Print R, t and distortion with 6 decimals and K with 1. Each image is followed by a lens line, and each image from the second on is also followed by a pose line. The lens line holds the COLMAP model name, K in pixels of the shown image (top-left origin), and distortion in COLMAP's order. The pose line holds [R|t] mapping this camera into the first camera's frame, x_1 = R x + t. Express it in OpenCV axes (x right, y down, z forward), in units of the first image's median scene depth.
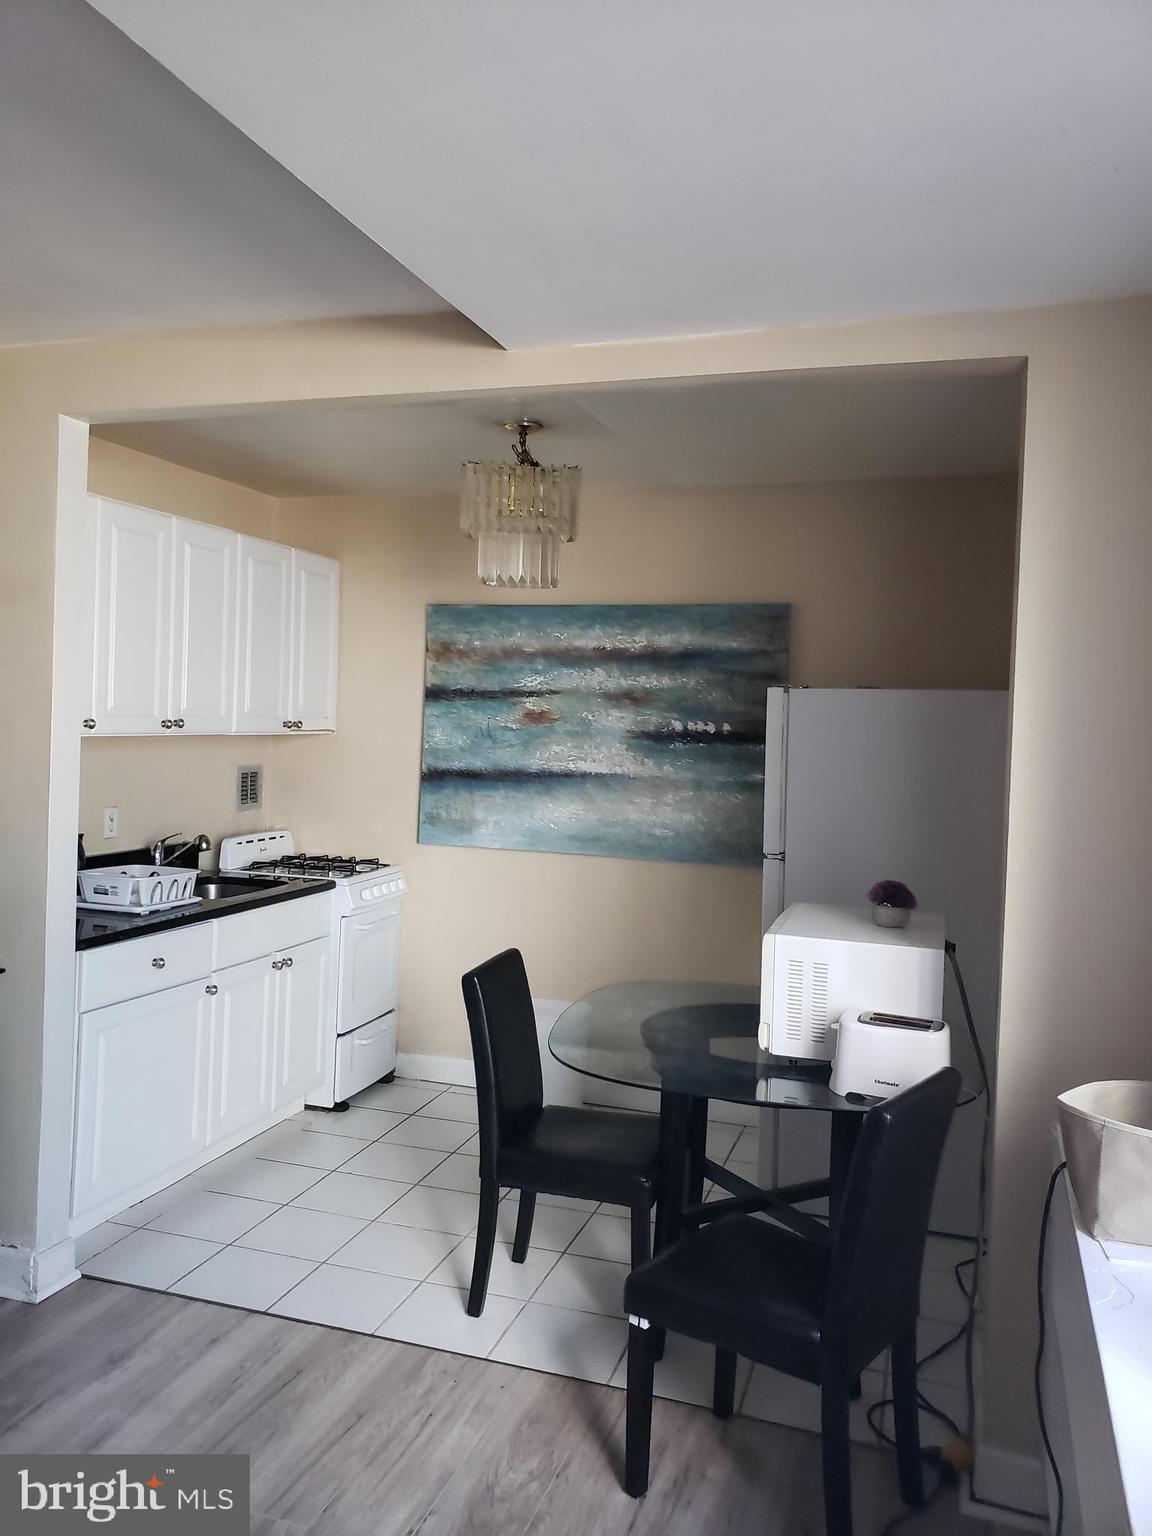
lens RADIAL K [[1188.2, 0, 577.2], [0, 1188.2, 747.6], [0, 0, 1]] dist [0.022116, -0.004409]
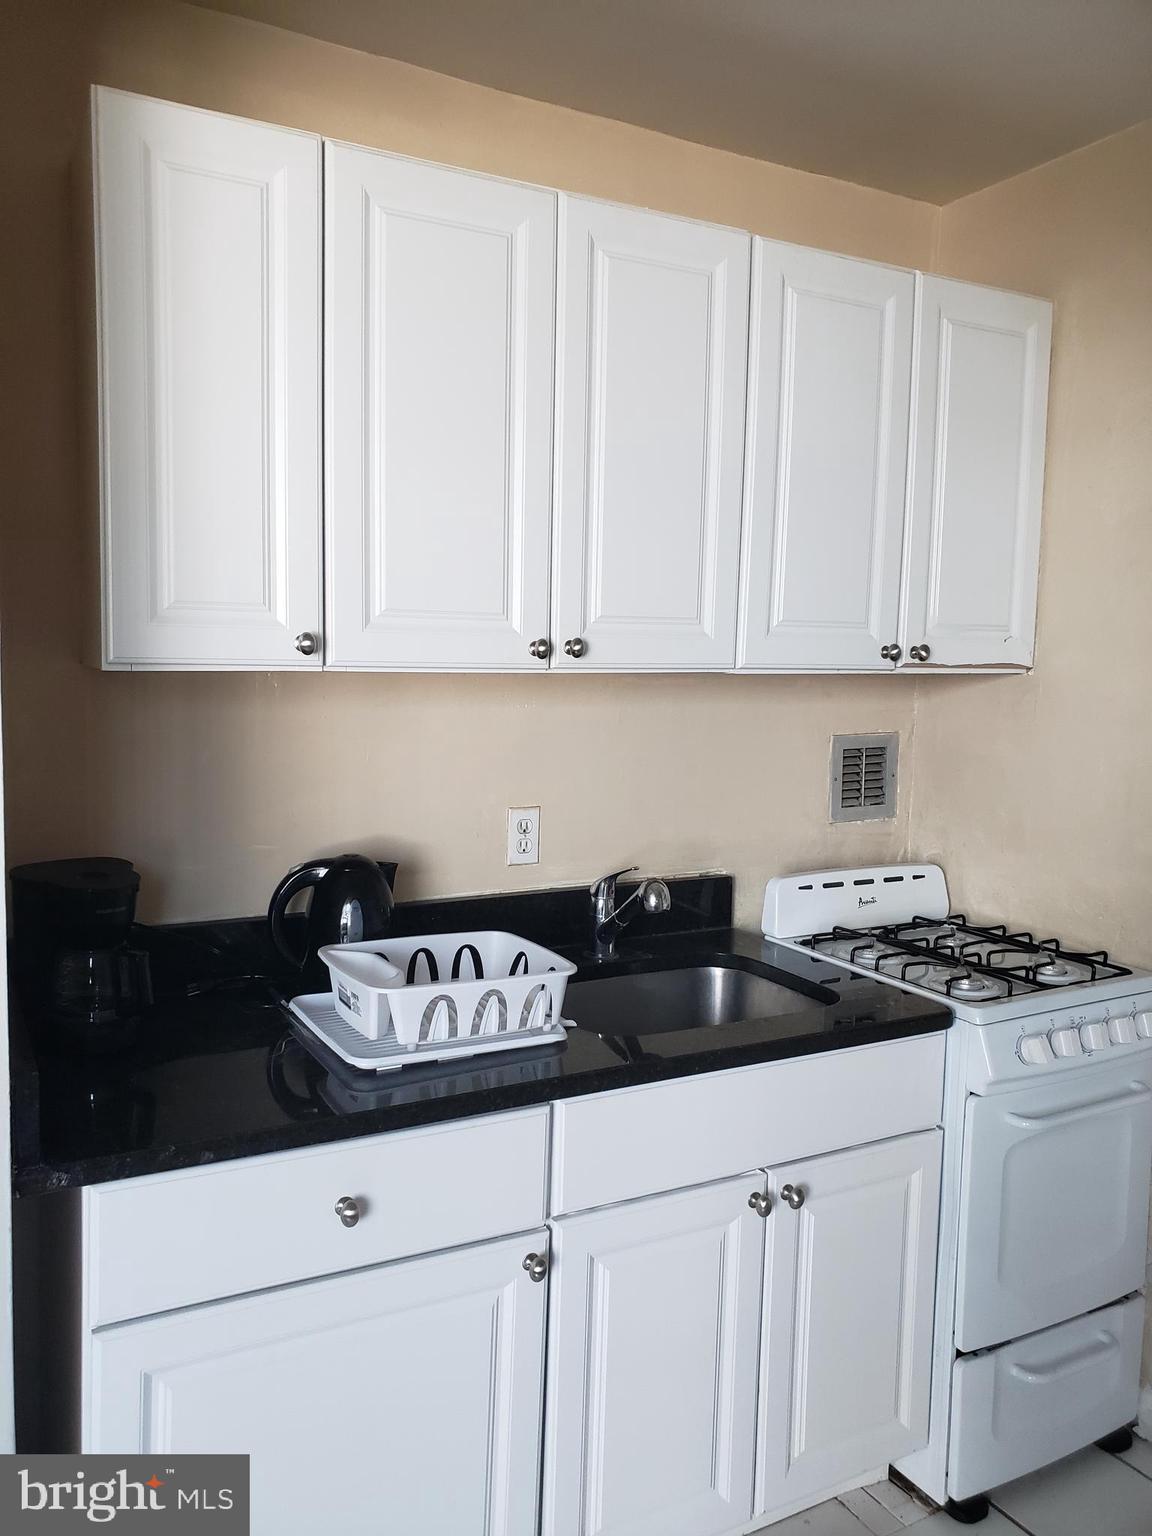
lens RADIAL K [[1188.2, 0, 577.2], [0, 1188.2, 747.6], [0, 0, 1]] dist [0.022116, -0.004409]
pose [[0.726328, 0.045377, -0.685849, -0.008791], [-0.015851, 0.998659, 0.049286, -0.003508], [0.687166, -0.024926, 0.726073, 0.611197]]
